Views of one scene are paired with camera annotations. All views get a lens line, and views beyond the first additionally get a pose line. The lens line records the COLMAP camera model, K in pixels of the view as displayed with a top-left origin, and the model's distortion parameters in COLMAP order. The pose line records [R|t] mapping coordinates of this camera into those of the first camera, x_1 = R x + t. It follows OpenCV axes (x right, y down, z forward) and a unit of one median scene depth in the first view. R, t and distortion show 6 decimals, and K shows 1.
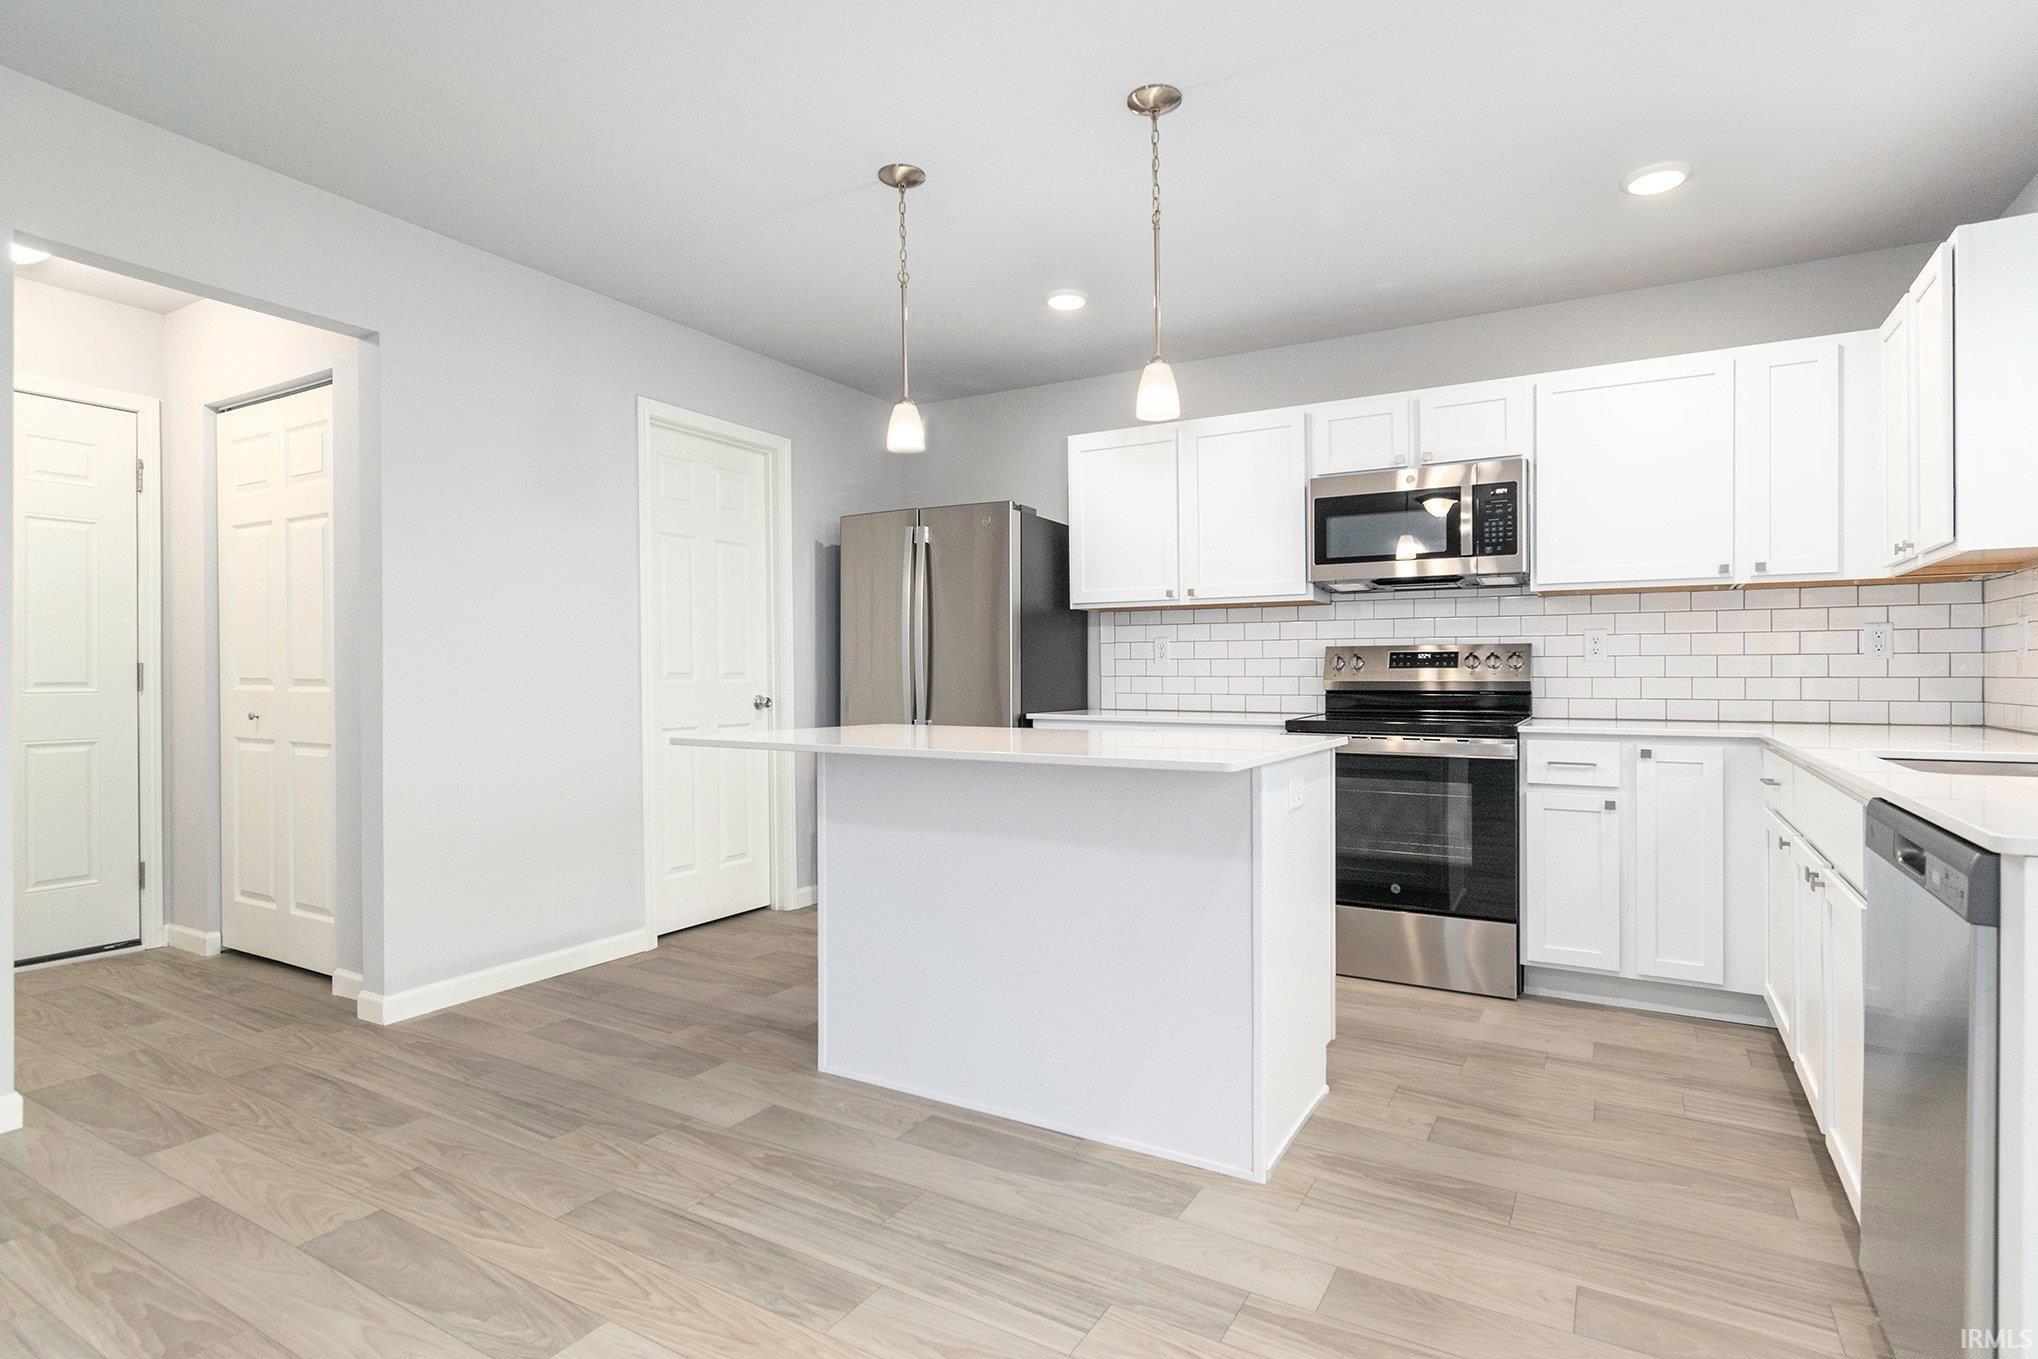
lens RADIAL K [[1032.1, 0, 1019.0], [0, 1032.1, 679.5], [0, 0, 1]] dist [-0.002471, -0.000637]
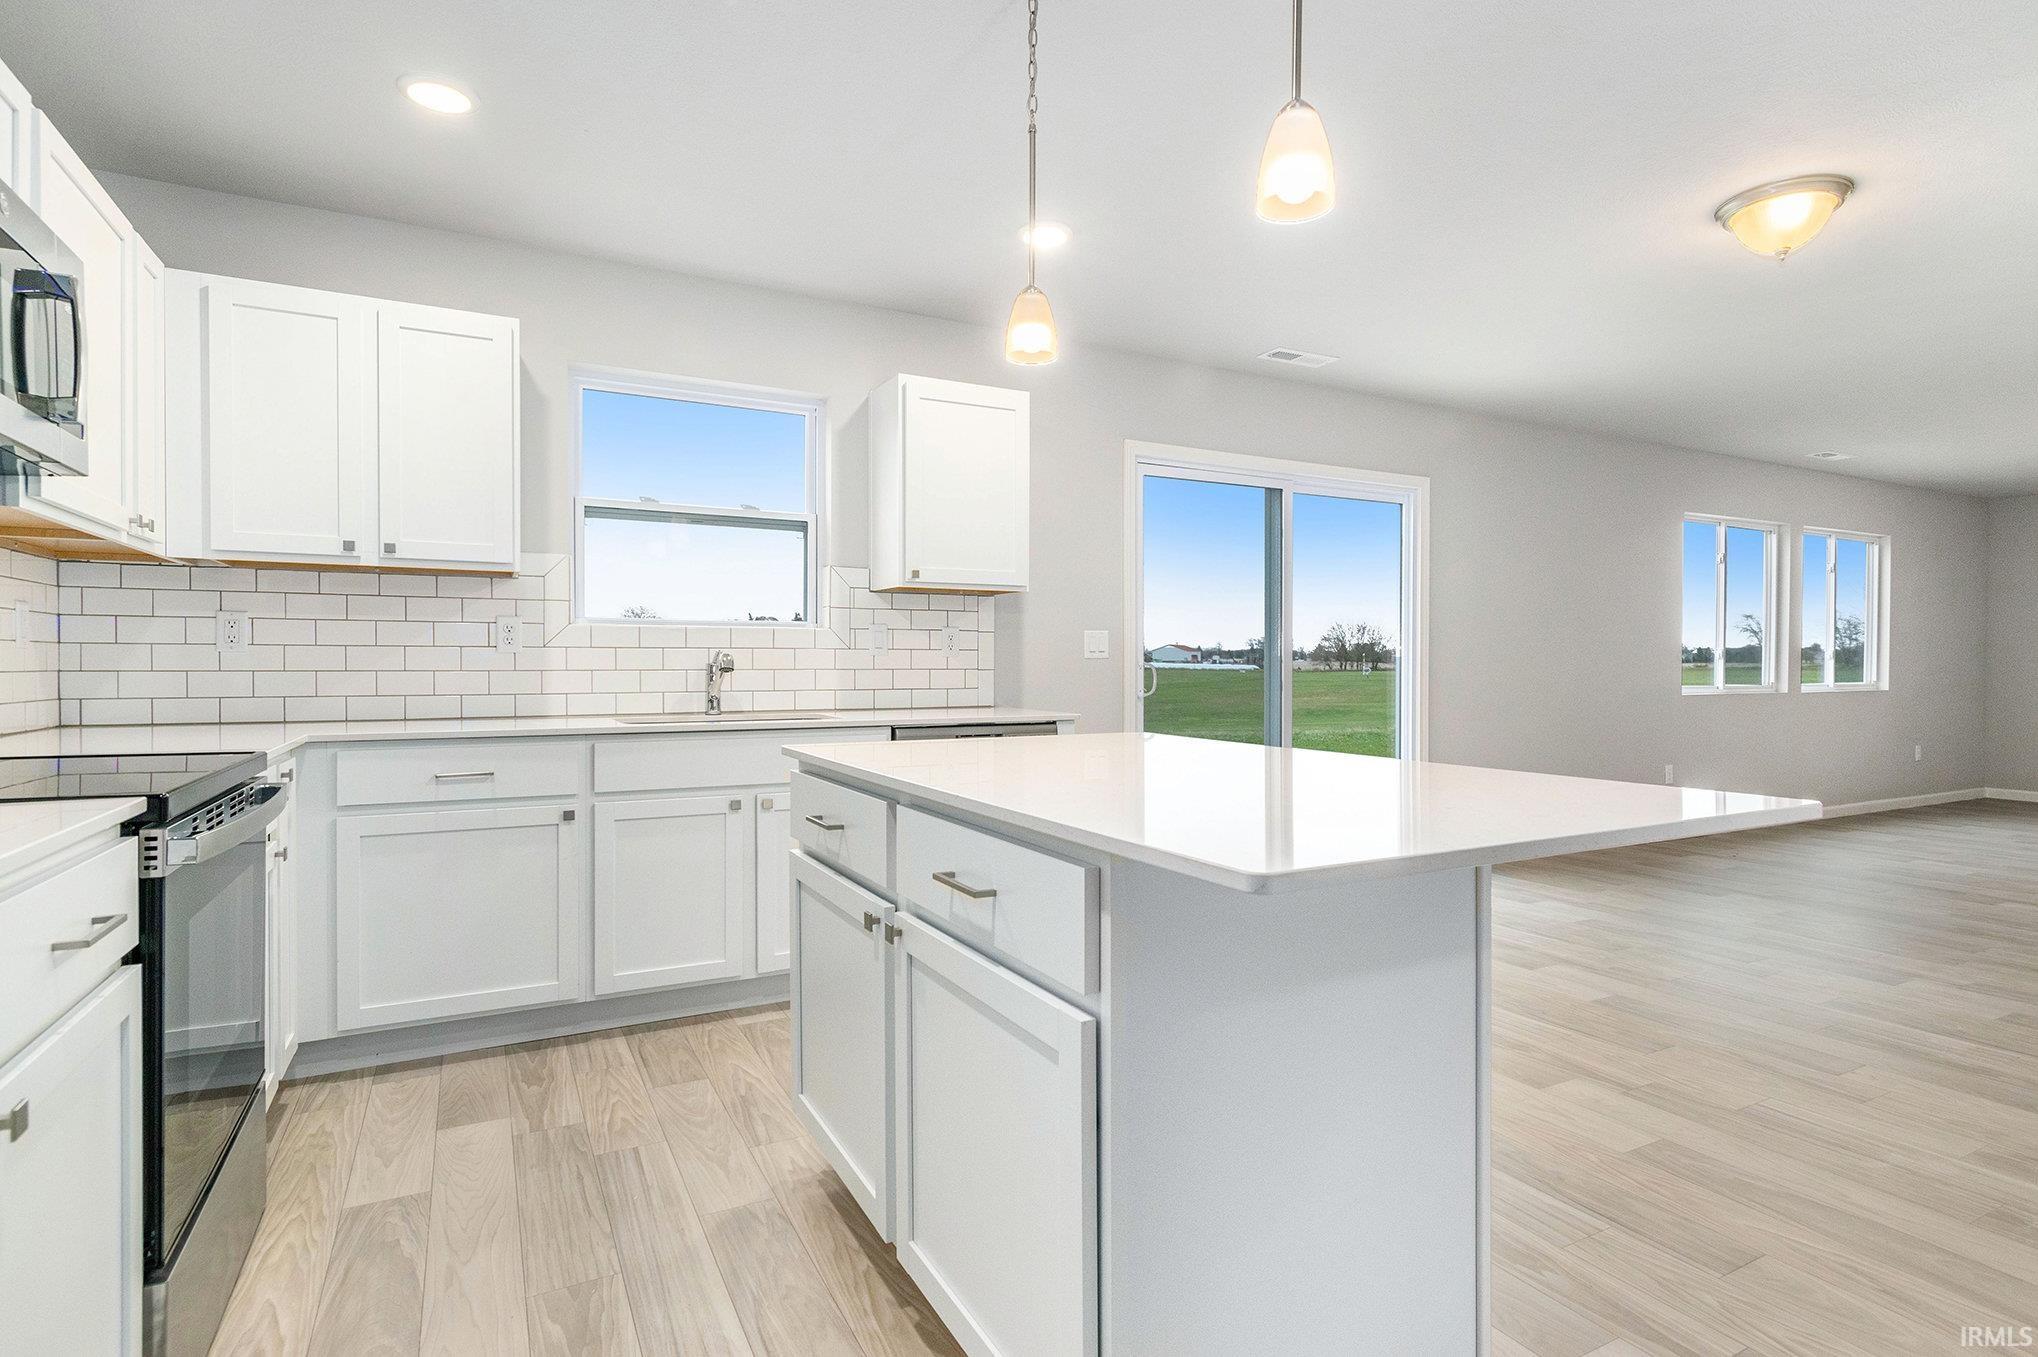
lens RADIAL K [[1032.1, 0, 1019.0], [0, 1032.1, 678.5], [0, 0, 1]] dist [-0.002471, -0.000637]
pose [[-0.849532, -0.008215, 0.527473, -0.238681], [0.002841, 0.999793, 0.020146, -0.012348], [-0.527529, 0.018613, -0.849333, 1.409975]]
